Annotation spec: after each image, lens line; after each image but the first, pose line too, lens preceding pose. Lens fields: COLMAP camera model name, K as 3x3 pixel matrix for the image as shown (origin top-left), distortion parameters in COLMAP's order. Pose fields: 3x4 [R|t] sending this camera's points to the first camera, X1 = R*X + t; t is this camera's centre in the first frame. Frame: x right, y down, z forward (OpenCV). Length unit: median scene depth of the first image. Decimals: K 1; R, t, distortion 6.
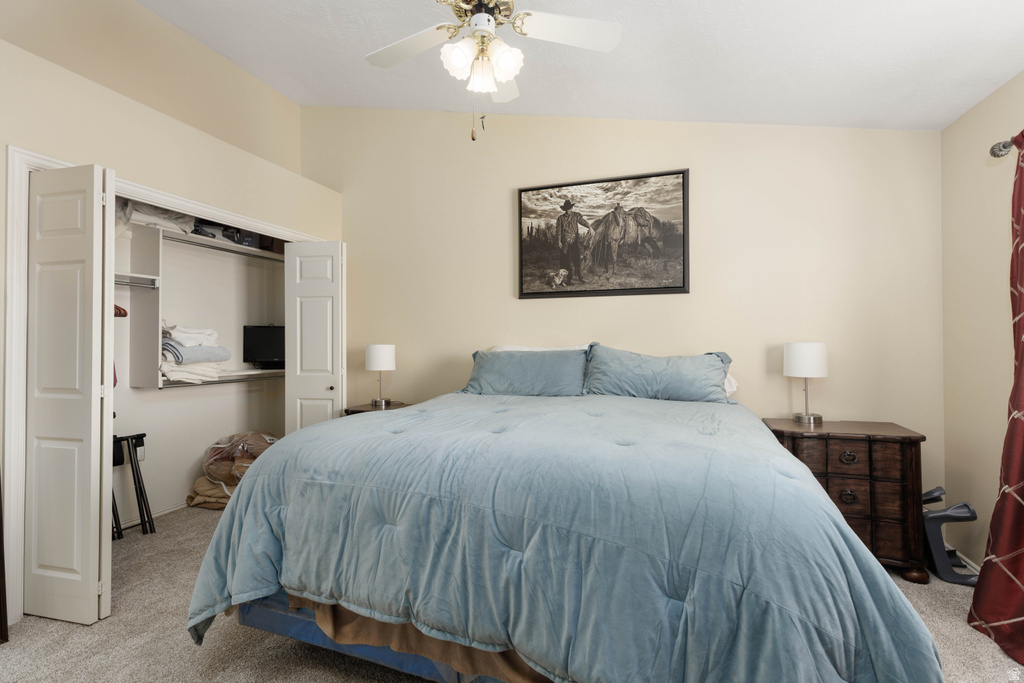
lens RADIAL K [[457.8, 0, 517.5], [0, 457.8, 340.2], [0, 0, 1]] dist [0.002089, 0.000810]
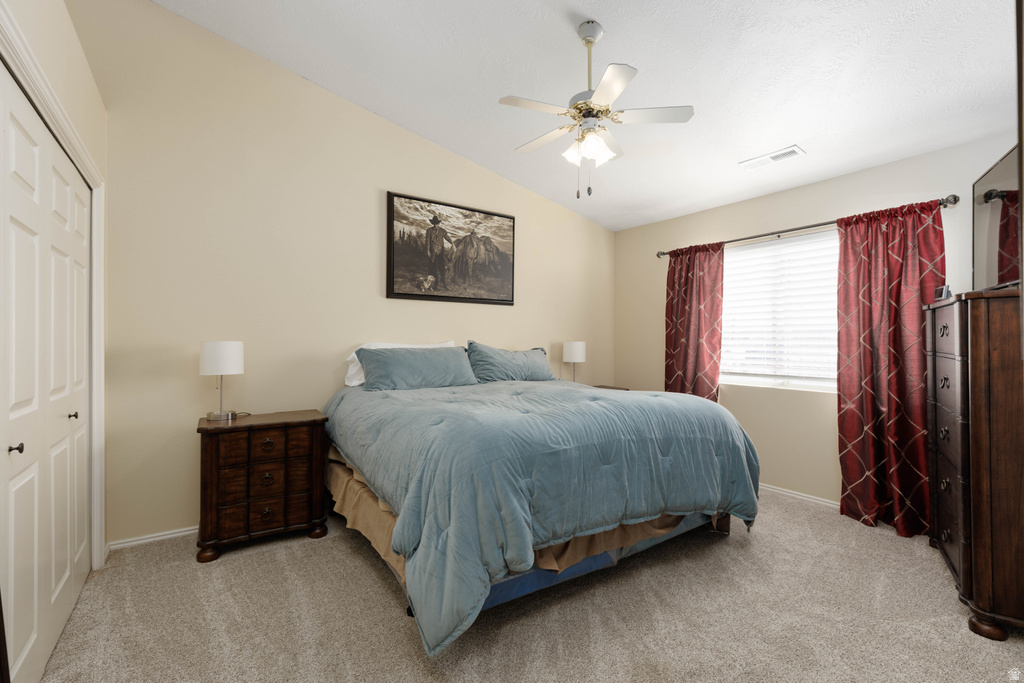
lens RADIAL K [[457.8, 0, 517.5], [0, 457.8, 340.2], [0, 0, 1]] dist [0.002089, 0.000810]
pose [[0.580577, 0.007104, 0.814174, -0.710859], [-0.009771, 0.999951, -0.001757, 0.004576], [-0.814147, -0.006936, 0.580618, 0.170090]]
